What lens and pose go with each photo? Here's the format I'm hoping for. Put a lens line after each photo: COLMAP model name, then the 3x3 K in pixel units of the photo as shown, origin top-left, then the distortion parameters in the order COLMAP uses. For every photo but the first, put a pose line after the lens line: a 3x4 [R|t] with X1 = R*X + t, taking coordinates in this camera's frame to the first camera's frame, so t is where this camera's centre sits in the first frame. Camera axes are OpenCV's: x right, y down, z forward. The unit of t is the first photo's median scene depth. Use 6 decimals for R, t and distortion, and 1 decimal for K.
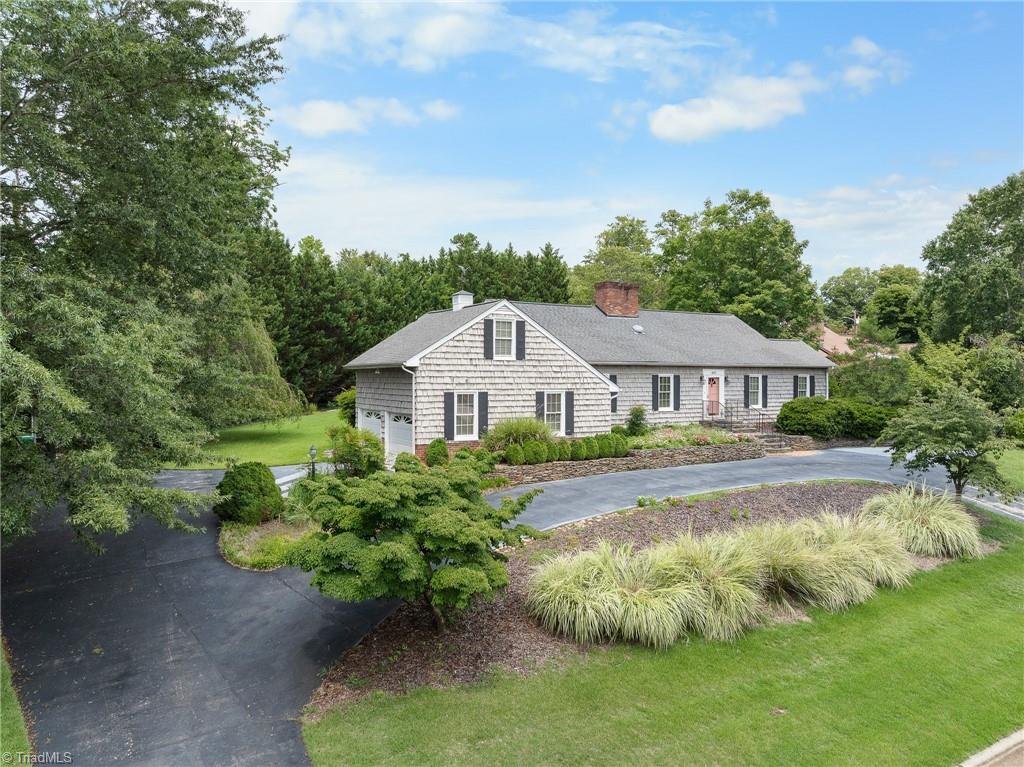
lens RADIAL K [[726.0, 0, 512.0], [0, 726.0, 383.5], [0, 0, 1]] dist [-0.026317, -0.000723]
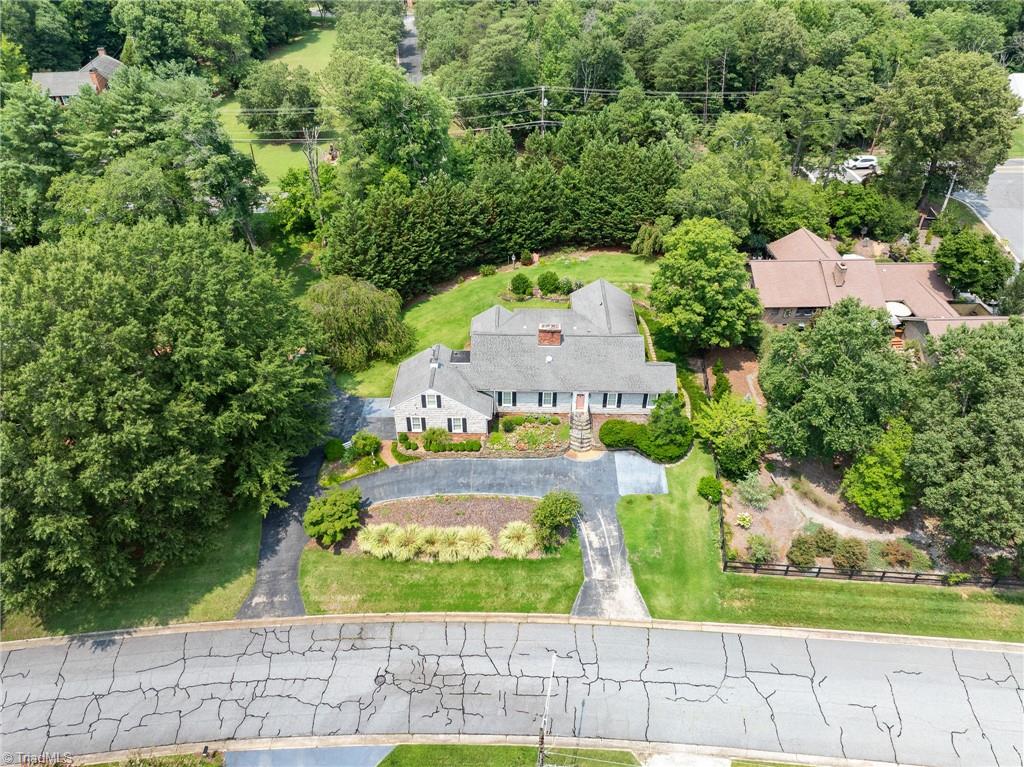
lens RADIAL K [[723.7, 0, 512.0], [0, 723.7, 383.5], [0, 0, 1]] dist [-0.032502, 0.003392]
pose [[0.858200, 0.311211, -0.408217, 1.014598], [-0.003974, 0.799259, 0.600973, -1.330824], [0.513301, -0.514133, 0.687161, -0.425746]]
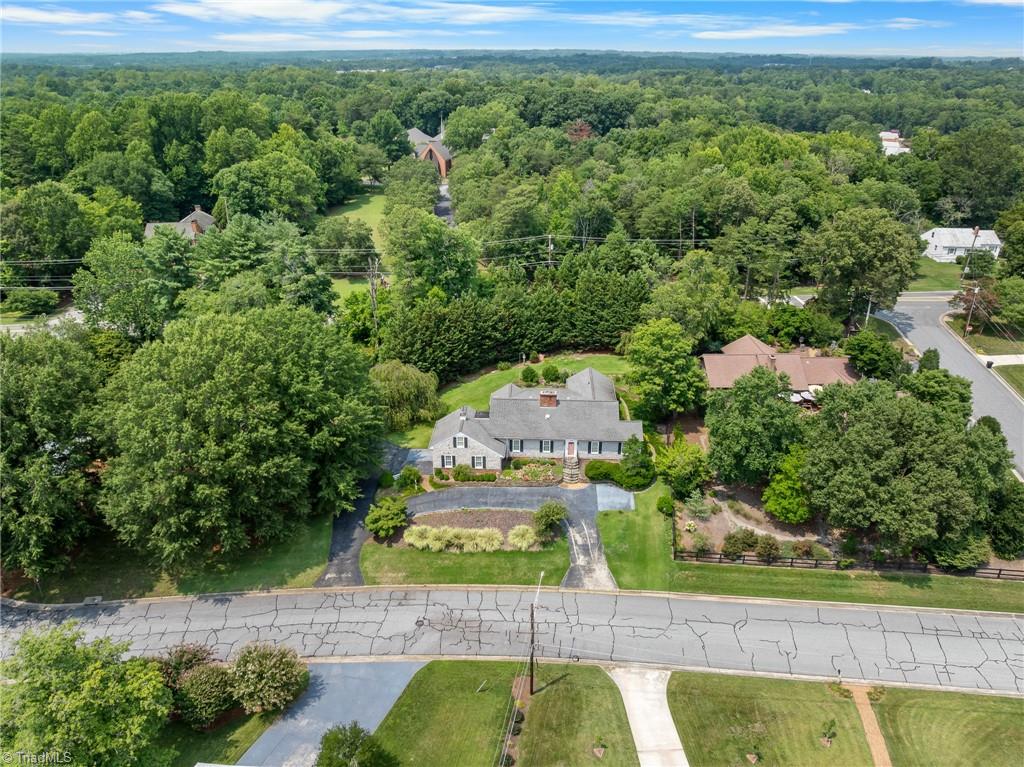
lens RADIAL K [[725.5, 0, 512.0], [0, 725.5, 383.5], [0, 0, 1]] dist [-0.014290, -0.003066]
pose [[0.843931, 0.228279, -0.485458, 1.475294], [-0.002966, 0.906914, 0.421305, -1.445087], [0.536444, -0.354112, 0.766050, -1.122287]]
